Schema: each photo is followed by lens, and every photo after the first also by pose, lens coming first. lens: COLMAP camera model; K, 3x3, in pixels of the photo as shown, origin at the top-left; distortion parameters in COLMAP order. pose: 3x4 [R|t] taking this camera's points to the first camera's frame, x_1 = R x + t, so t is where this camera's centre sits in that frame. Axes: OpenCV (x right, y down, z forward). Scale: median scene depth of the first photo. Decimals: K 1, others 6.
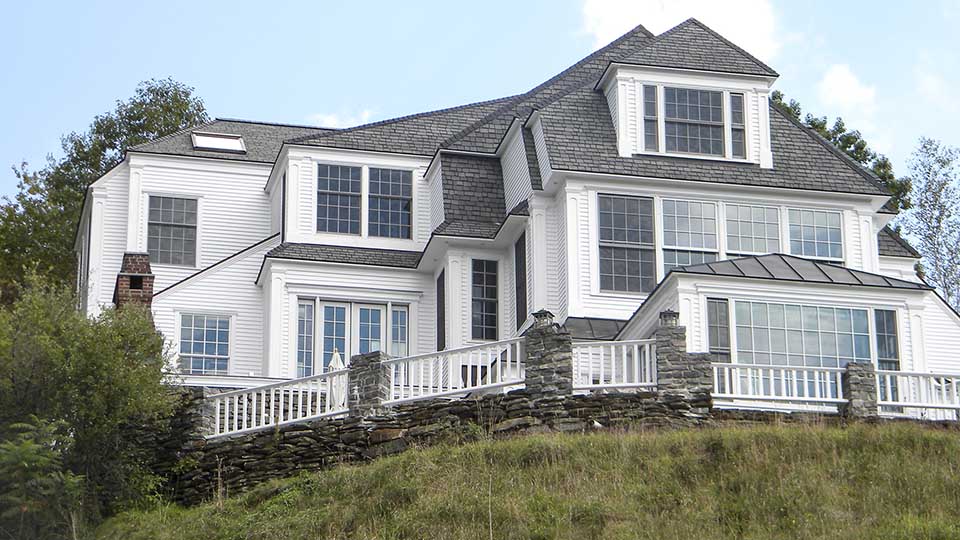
lens RADIAL K [[2335.8, 0, 480.0], [0, 2335.8, 270.0], [0, 0, 1]] dist [-1.062992, 0.075993]
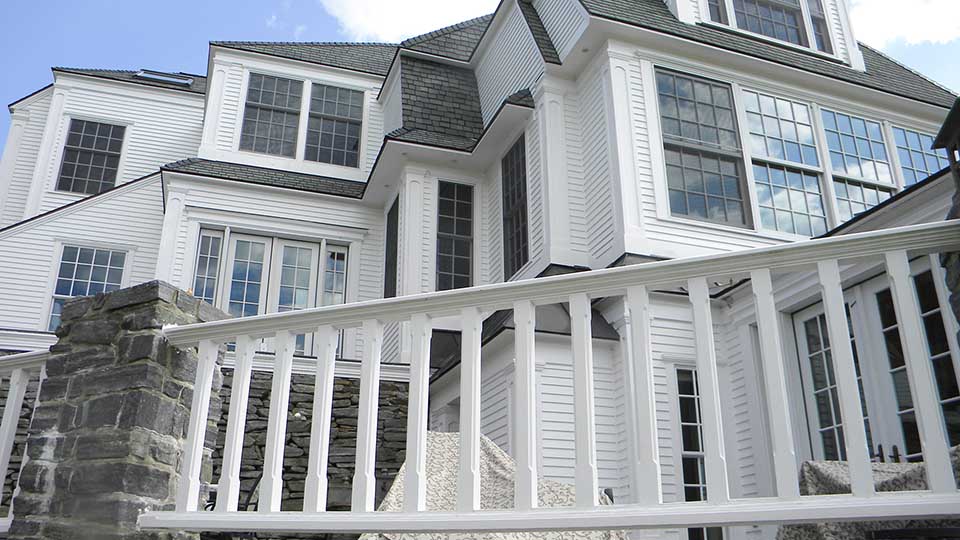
lens RADIAL K [[776.8, 0, 480.5], [0, 776.8, 242.3], [0, 0, 1]] dist [-0.166509, -0.001788]
pose [[0.992463, 0.051016, 0.111422, -0.015941], [-0.044681, 0.997279, -0.058638, 0.027221], [-0.114110, 0.053218, 0.992042, 0.743809]]
